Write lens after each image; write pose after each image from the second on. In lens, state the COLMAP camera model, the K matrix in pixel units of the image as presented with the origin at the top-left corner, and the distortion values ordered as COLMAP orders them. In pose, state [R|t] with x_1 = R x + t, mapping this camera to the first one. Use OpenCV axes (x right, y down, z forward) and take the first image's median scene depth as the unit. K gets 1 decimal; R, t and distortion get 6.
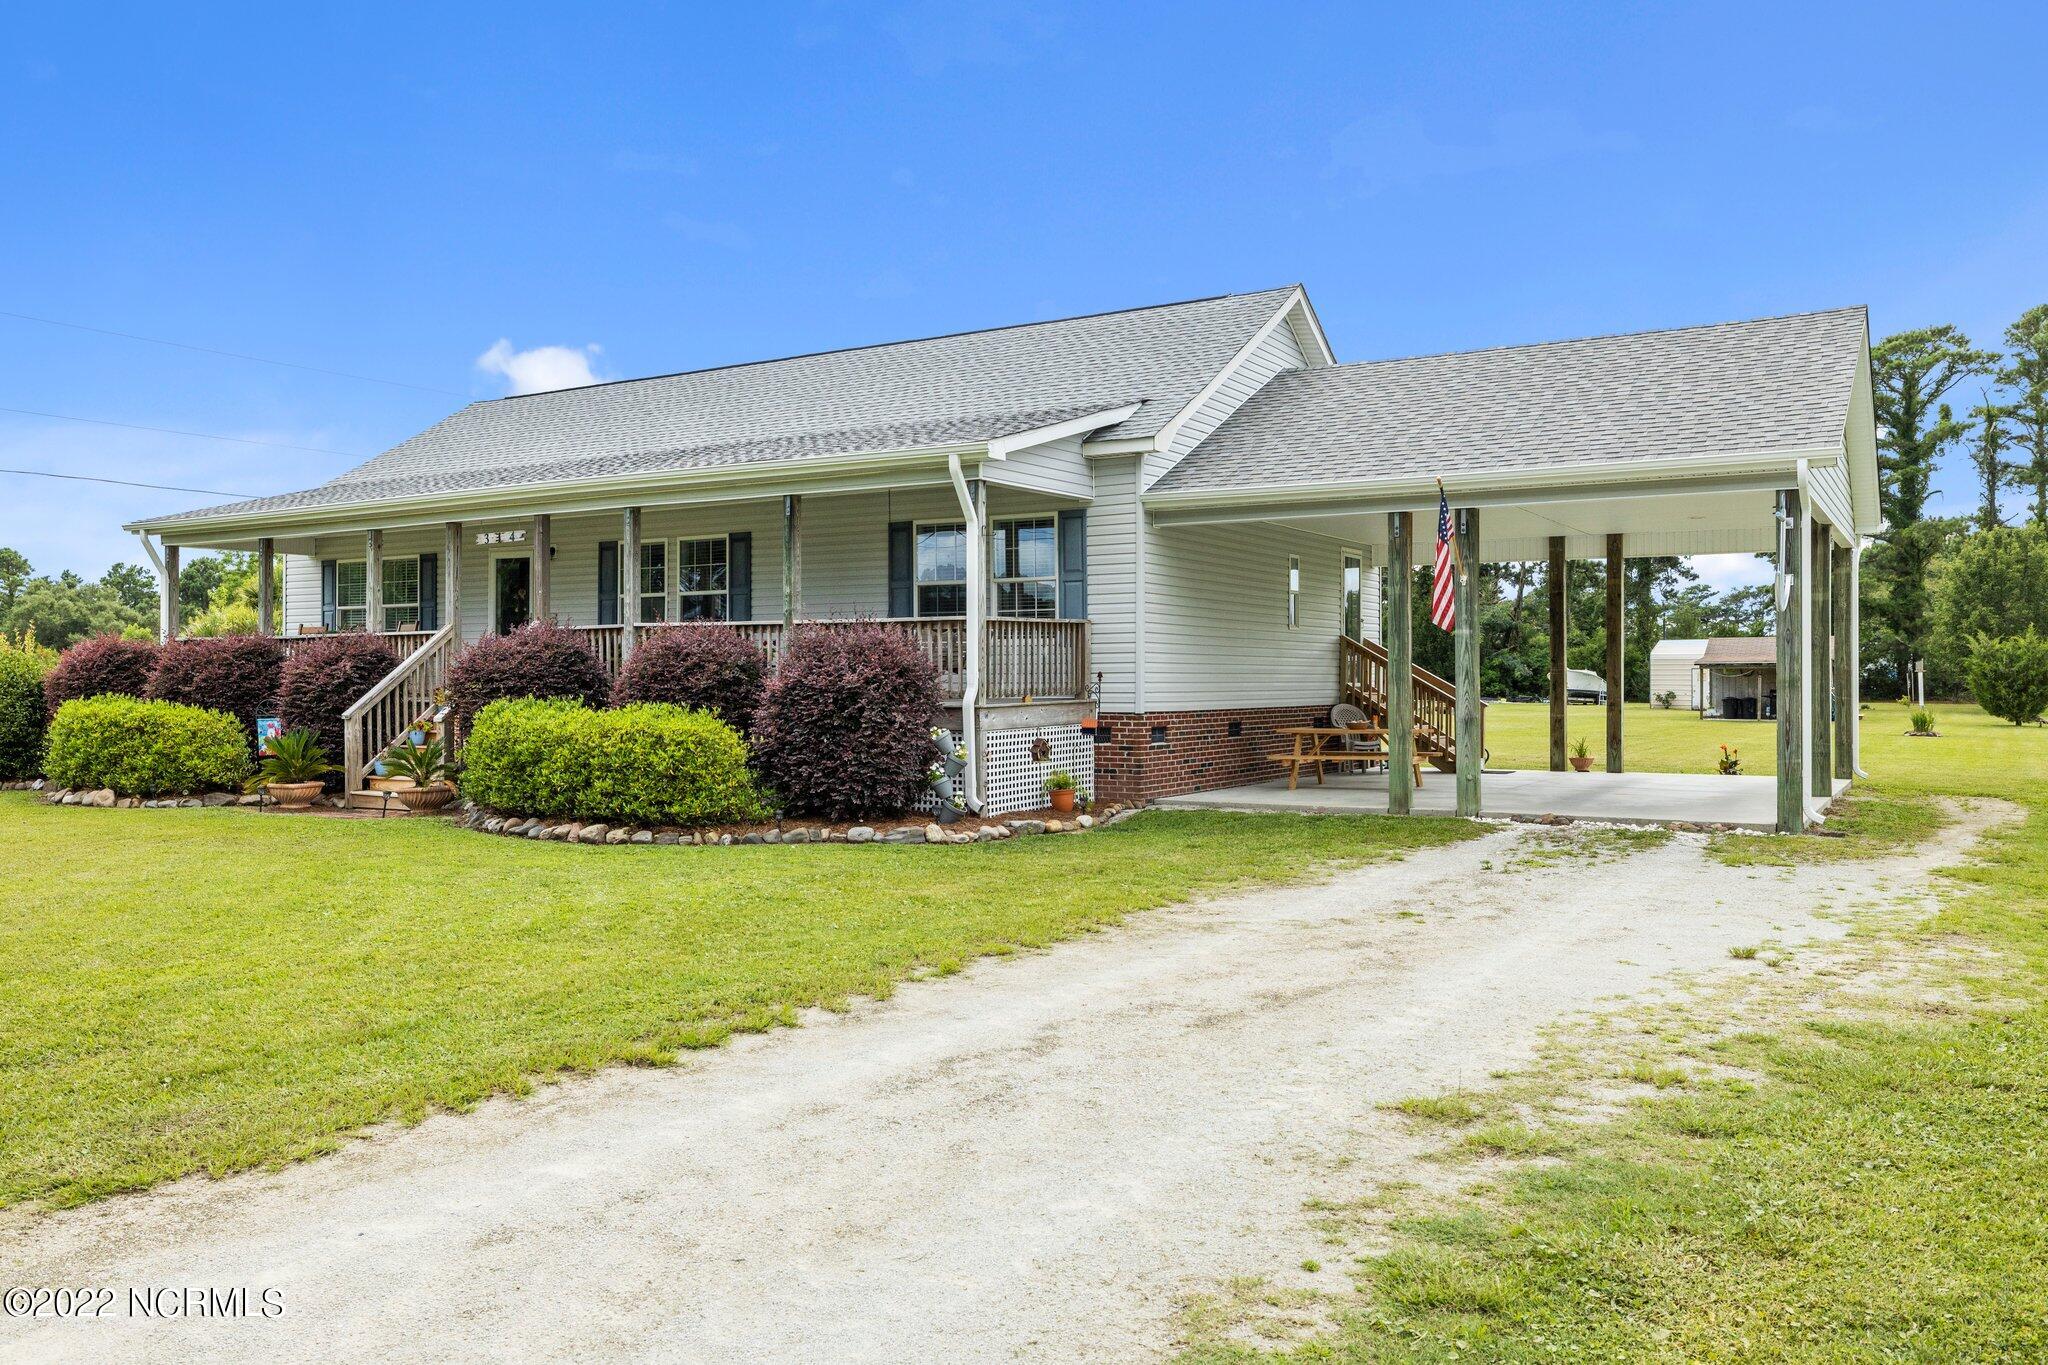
lens RADIAL K [[1550.6, 0, 1024.0], [0, 1550.6, 682.5], [0, 0, 1]] dist [0.001754, 0.002936]
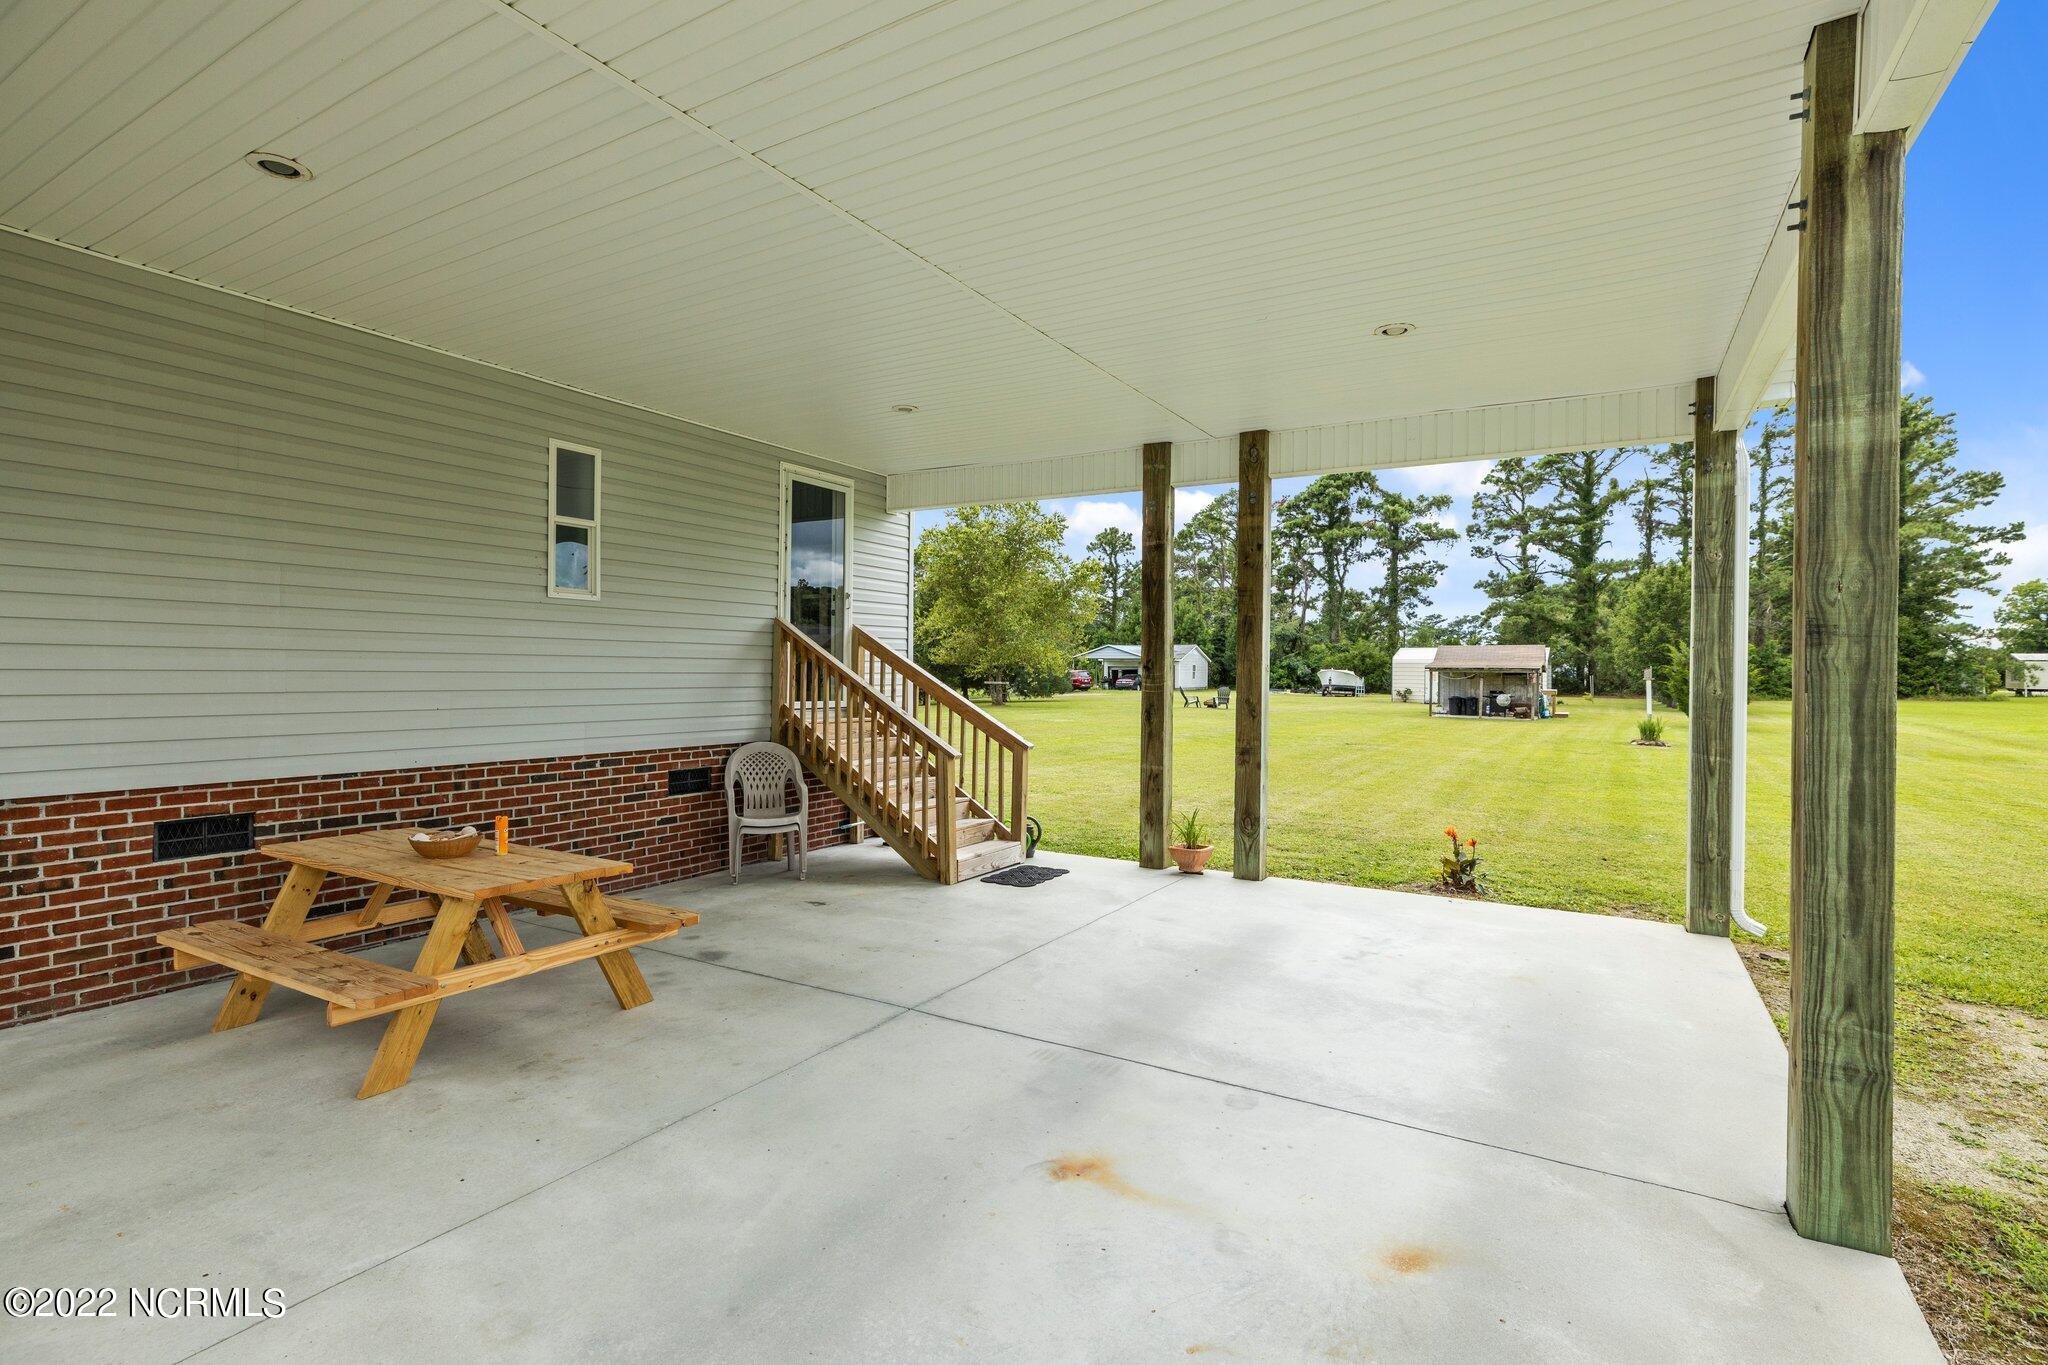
lens RADIAL K [[970.1, 0, 1024.0], [0, 970.1, 682.5], [0, 0, 1]] dist [-0.000214, 0.000769]
pose [[0.999876, 0.011507, 0.010774, 0.298314], [-0.011622, 0.999875, 0.010696, -0.012122], [-0.010649, -0.010820, 0.999885, 0.664914]]
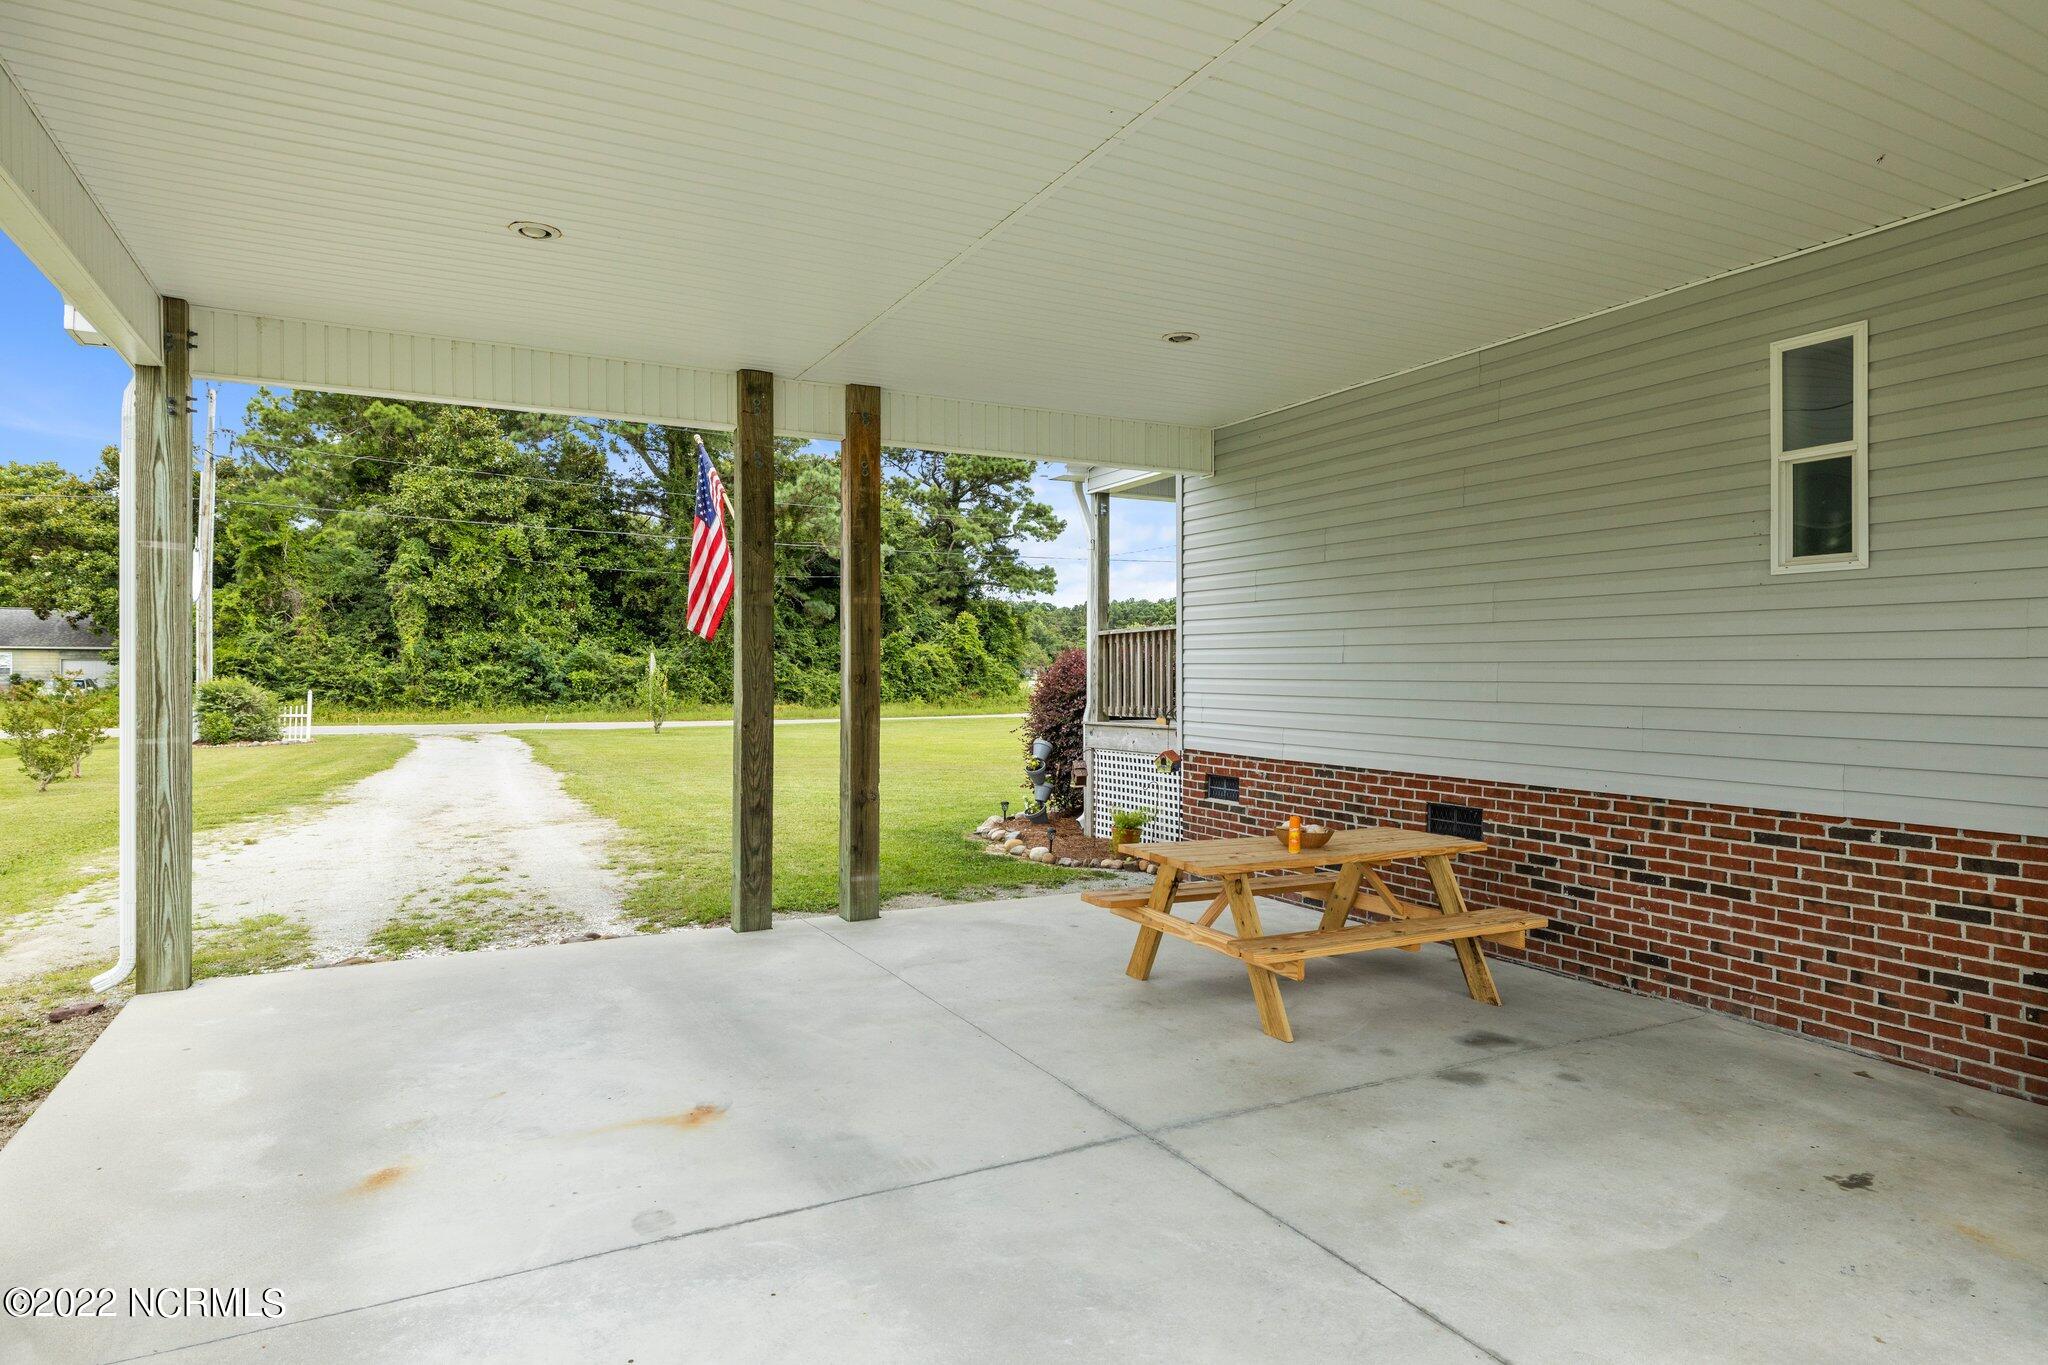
lens RADIAL K [[1184.0, 0, 1024.0], [0, 1184.0, 682.5], [0, 0, 1]] dist [0.000225, -0.000047]
pose [[-0.523793, 0.006022, -0.851824, 0.443710], [-0.003708, 0.999949, 0.009350, -0.012575], [0.851837, 0.008056, -0.523745, 0.949232]]
